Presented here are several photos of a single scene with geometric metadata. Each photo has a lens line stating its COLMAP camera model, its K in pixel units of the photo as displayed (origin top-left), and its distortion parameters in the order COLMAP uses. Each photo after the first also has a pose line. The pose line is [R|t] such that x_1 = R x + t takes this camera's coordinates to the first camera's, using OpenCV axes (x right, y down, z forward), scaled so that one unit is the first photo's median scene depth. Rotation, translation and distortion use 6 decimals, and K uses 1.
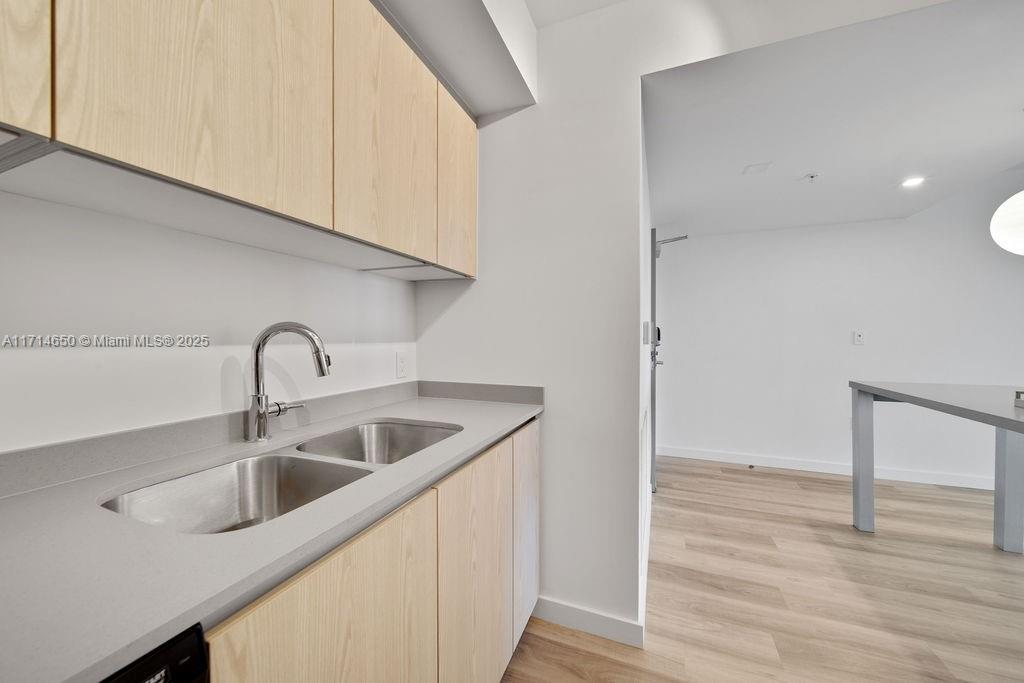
lens RADIAL K [[375.6, 0, 508.1], [0, 375.6, 338.8], [0, 0, 1]] dist [-0.003398, -0.000635]
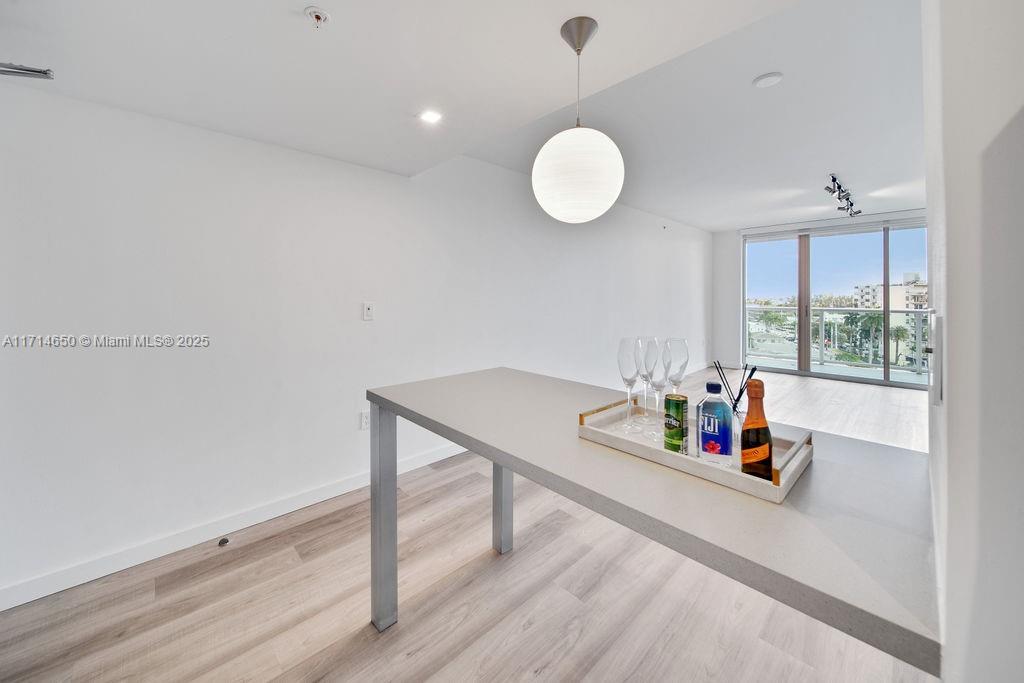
lens RADIAL K [[379.4, 0, 502.7], [0, 379.4, 291.5], [0, 0, 1]] dist [0.001098, 0.000067]
pose [[0.427084, 0.013649, 0.904109, 0.442705], [0.001679, 0.999872, -0.015888, -0.043189], [-0.904210, 0.008304, 0.427007, 0.534908]]
